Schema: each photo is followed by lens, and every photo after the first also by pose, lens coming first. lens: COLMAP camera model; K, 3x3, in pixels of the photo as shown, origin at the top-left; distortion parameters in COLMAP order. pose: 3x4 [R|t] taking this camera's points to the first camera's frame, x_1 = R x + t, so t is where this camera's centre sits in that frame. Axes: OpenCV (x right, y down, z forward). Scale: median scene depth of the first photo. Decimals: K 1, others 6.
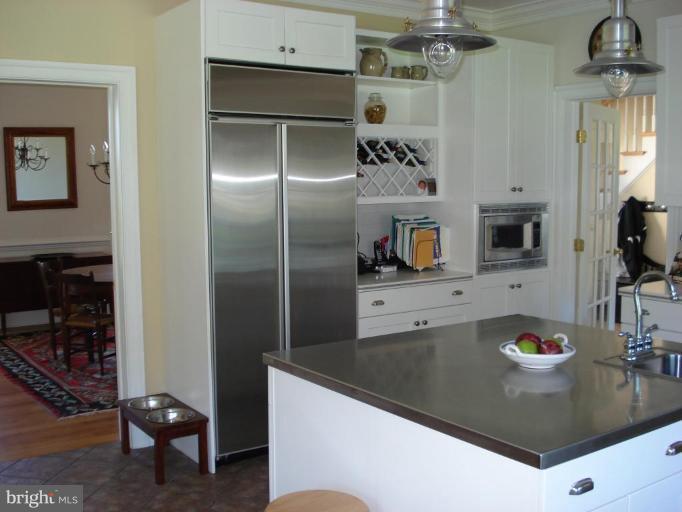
lens RADIAL K [[776.5, 0, 341.5], [0, 776.5, 253.4], [0, 0, 1]] dist [-0.066920, 0.000000]
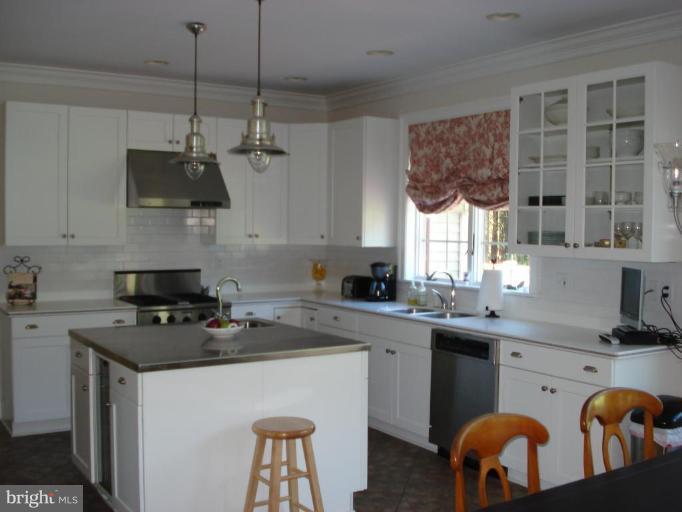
lens RADIAL K [[776.5, 0, 343.0], [0, 776.5, 256.8], [0, 0, 1]] dist [-0.066920, 0.000000]
pose [[0.064172, -0.035030, 0.997324, -0.847503], [0.086585, 0.995810, 0.029405, -0.033636], [-0.994176, 0.084467, 0.066936, 0.359616]]
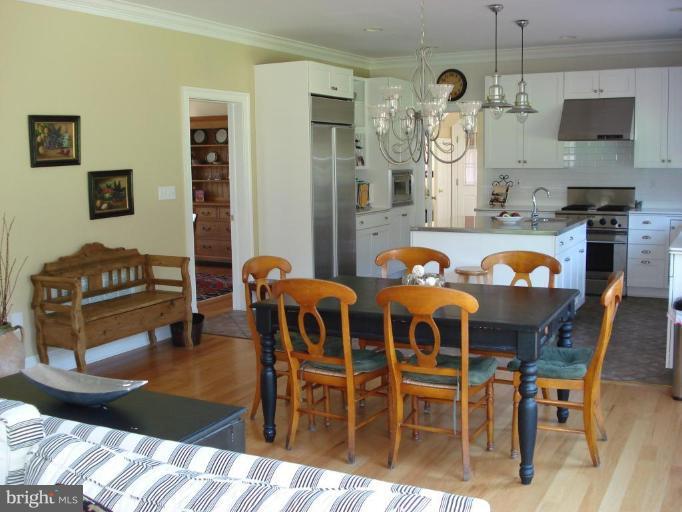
lens RADIAL K [[776.5, 0, 342.4], [0, 776.5, 256.3], [0, 0, 1]] dist [-0.066920, 0.000000]
pose [[0.890730, -0.064818, 0.449887, -0.888656], [0.053048, 0.997840, 0.038735, 0.073504], [-0.451426, -0.010637, 0.892245, -0.685290]]
